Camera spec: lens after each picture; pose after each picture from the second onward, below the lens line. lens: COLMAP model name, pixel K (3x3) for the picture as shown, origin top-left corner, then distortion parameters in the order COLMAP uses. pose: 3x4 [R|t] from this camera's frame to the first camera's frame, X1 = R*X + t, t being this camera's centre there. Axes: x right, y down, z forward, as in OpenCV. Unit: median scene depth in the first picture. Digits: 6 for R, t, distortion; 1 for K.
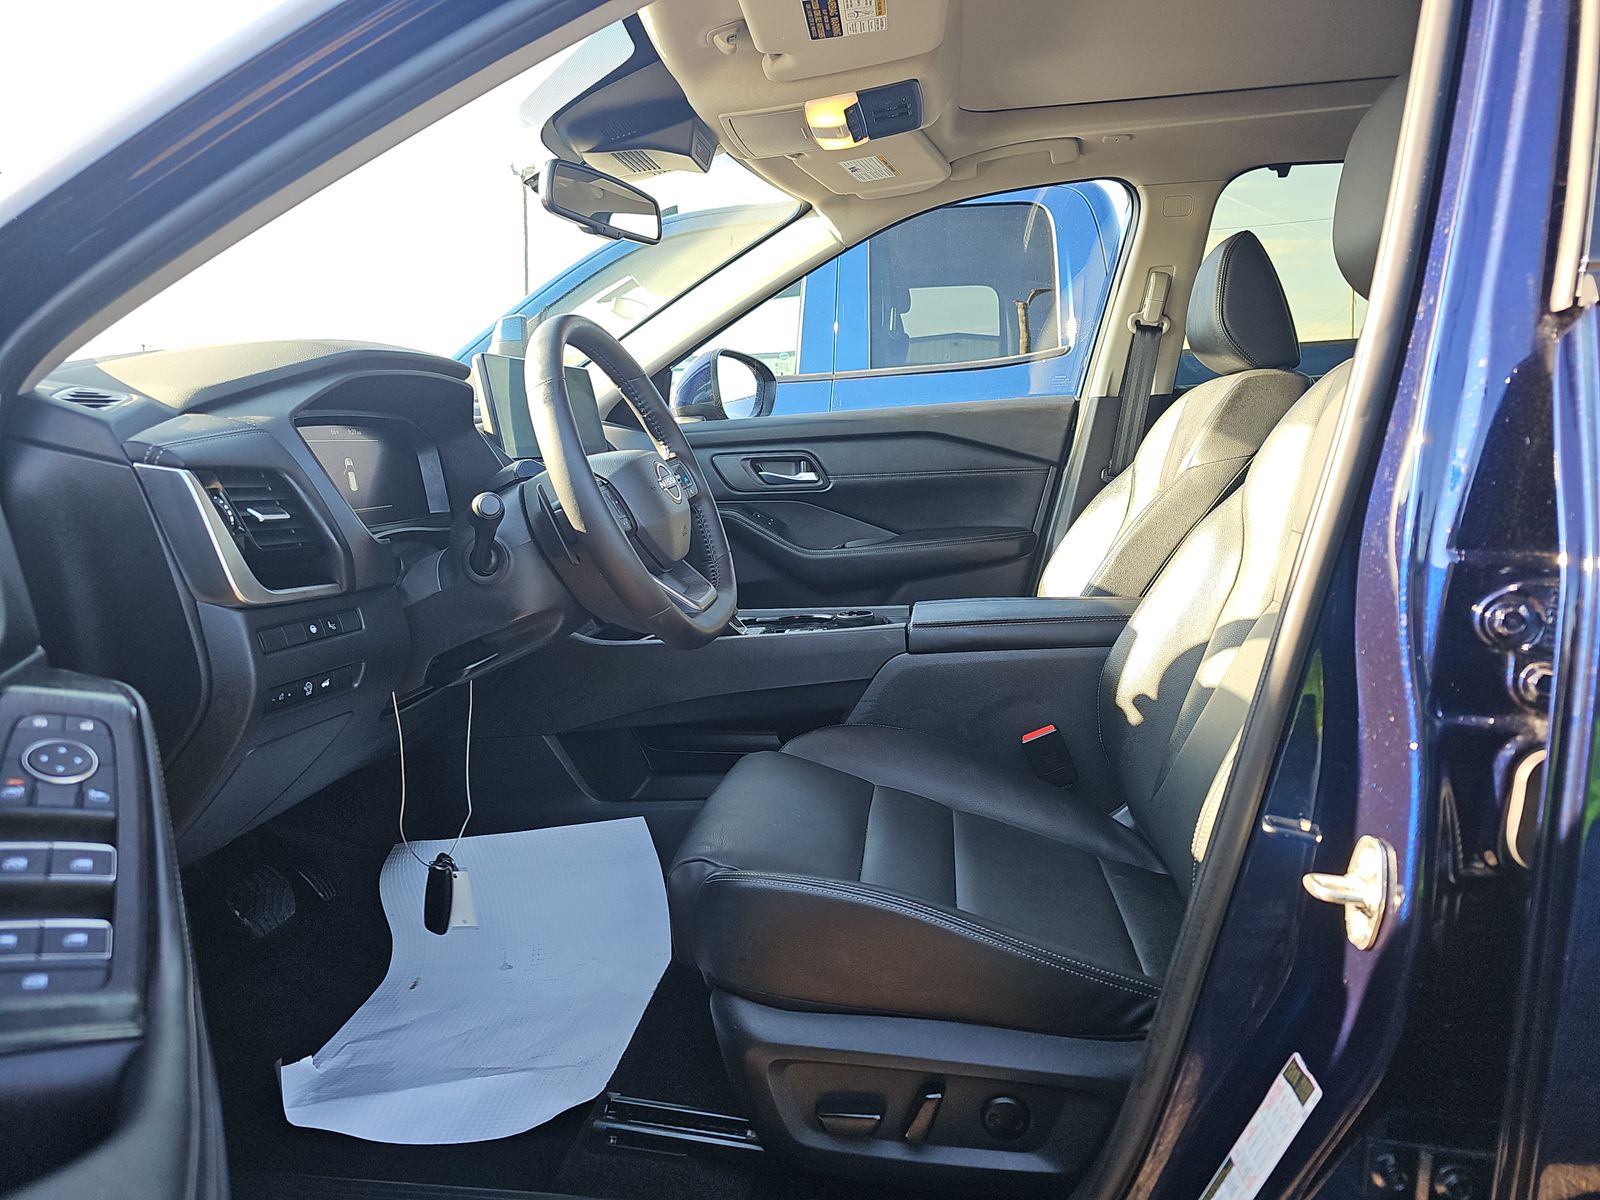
lens RADIAL K [[1064.4, 0, 798.0], [0, 1064.4, 604.3], [0, 0, 1]] dist [-0.005273, 0.000105]
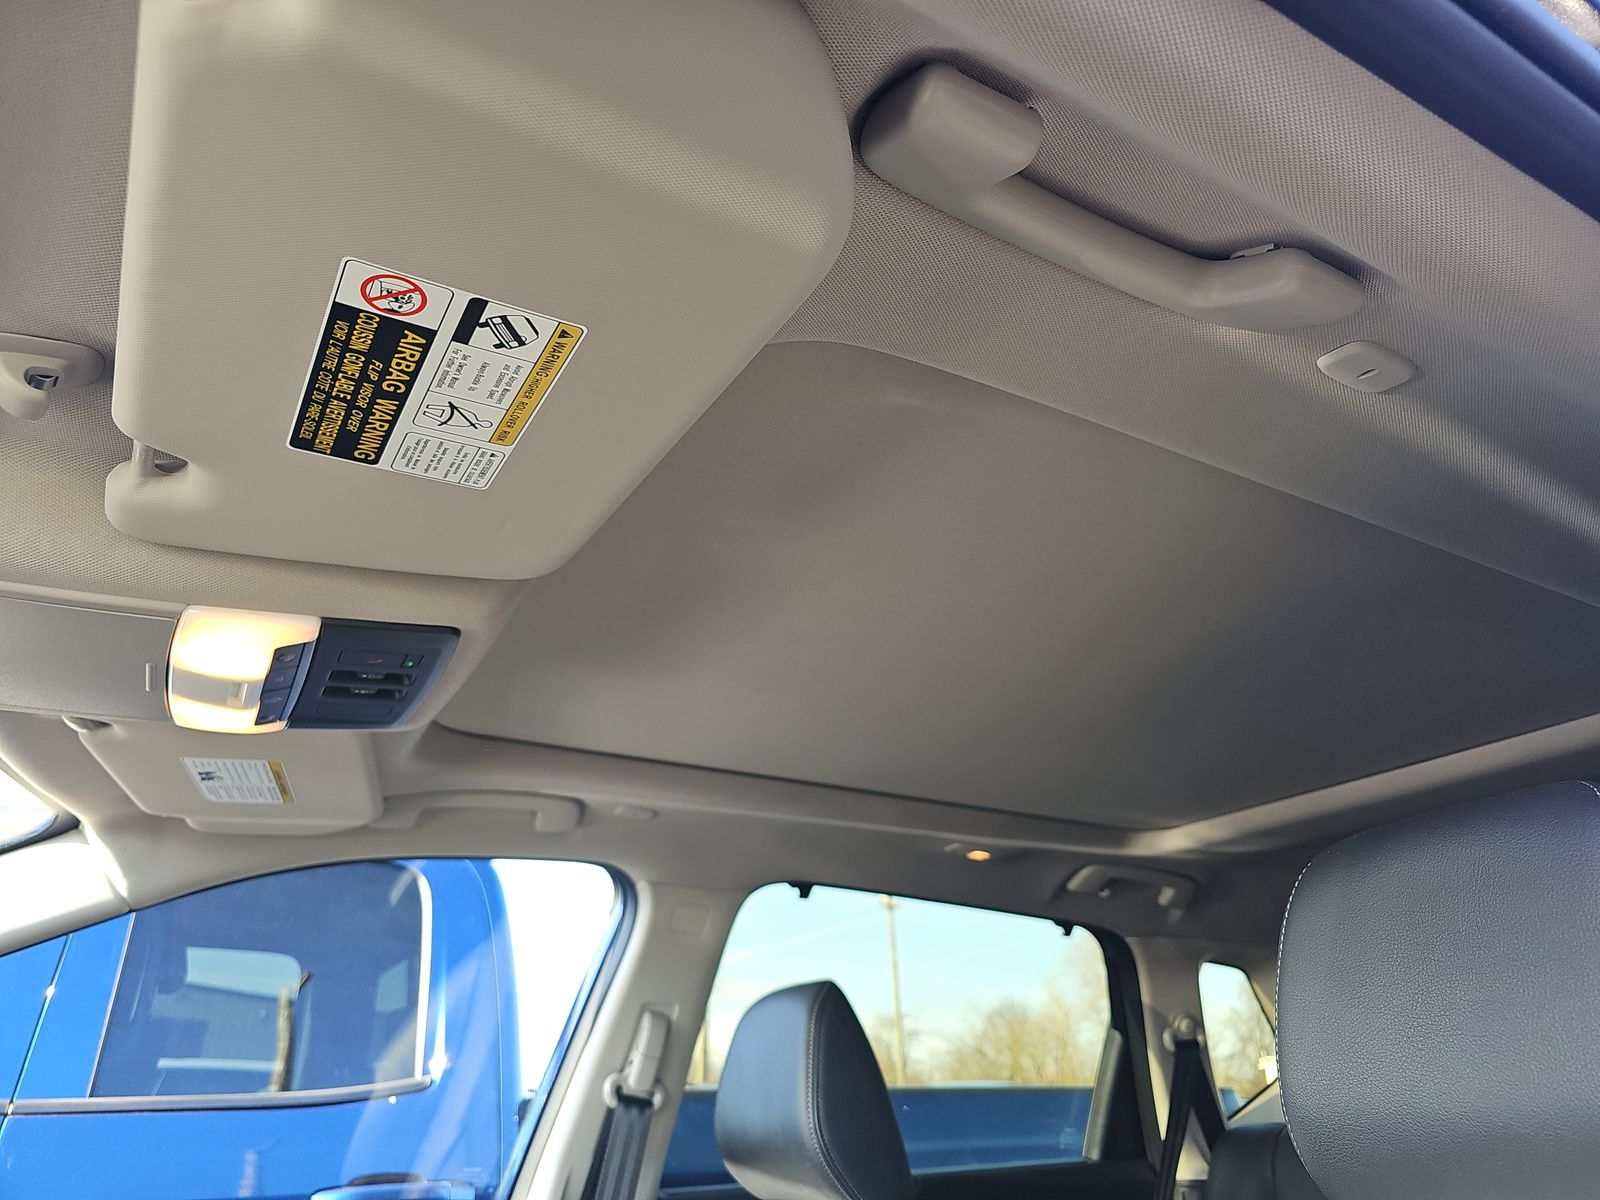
lens RADIAL K [[1064.4, 0, 804.7], [0, 1064.4, 605.3], [0, 0, 1]] dist [-0.005273, 0.000105]
pose [[0.790439, 0.289800, 0.539650, -0.019562], [0.067388, 0.834514, -0.546851, -0.162664], [-0.608822, 0.468618, 0.640104, 0.419339]]
